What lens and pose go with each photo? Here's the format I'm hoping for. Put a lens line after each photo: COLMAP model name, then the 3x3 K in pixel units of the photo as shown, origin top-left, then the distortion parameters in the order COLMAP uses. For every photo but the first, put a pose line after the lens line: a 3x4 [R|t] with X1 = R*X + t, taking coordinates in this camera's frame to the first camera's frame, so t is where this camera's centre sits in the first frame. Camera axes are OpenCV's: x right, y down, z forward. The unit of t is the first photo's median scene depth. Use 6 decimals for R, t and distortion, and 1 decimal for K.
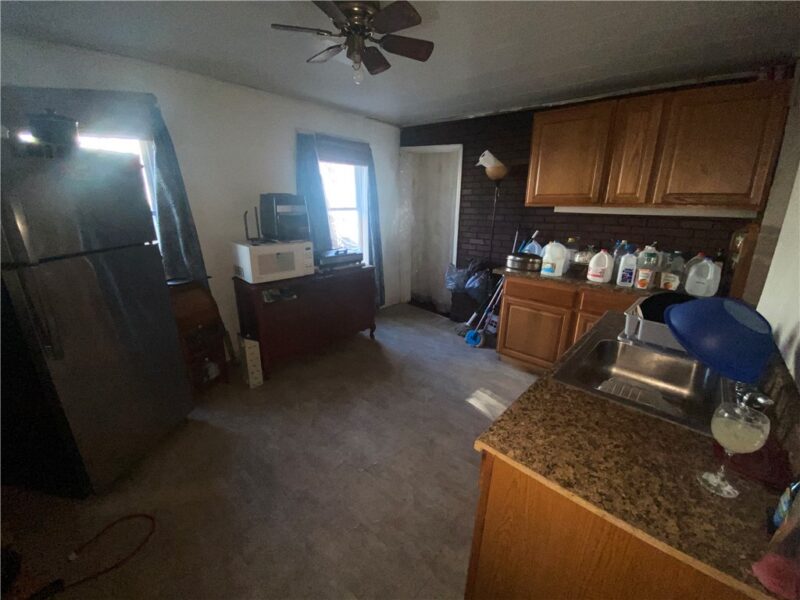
lens RADIAL K [[326.7, 0, 399.8], [0, 326.7, 297.0], [0, 0, 1]] dist [-0.002282, -0.000621]
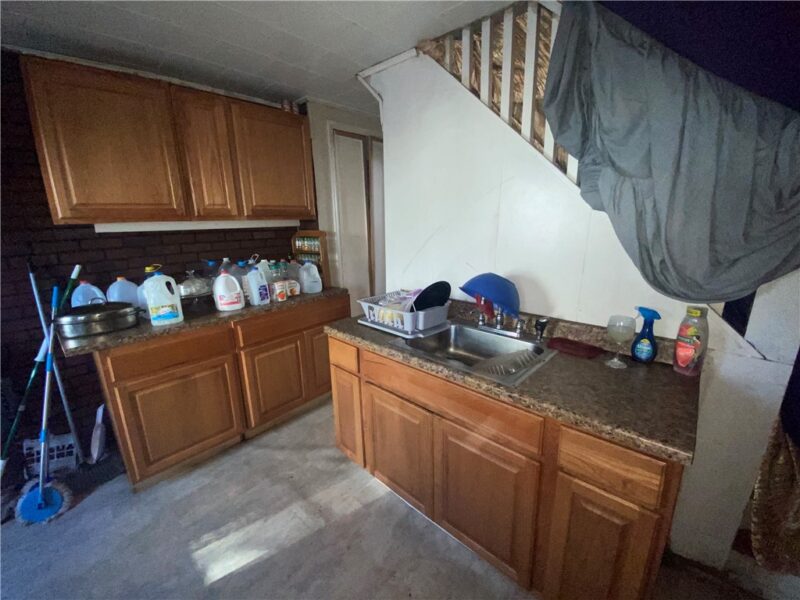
lens RADIAL K [[326.7, 0, 399.8], [0, 326.7, 297.0], [0, 0, 1]] dist [-0.002282, -0.000621]
pose [[0.032619, -0.246056, 0.968707, -0.175478], [0.295669, 0.928217, 0.225816, -0.137139], [-0.954734, 0.279050, 0.103028, 0.496431]]
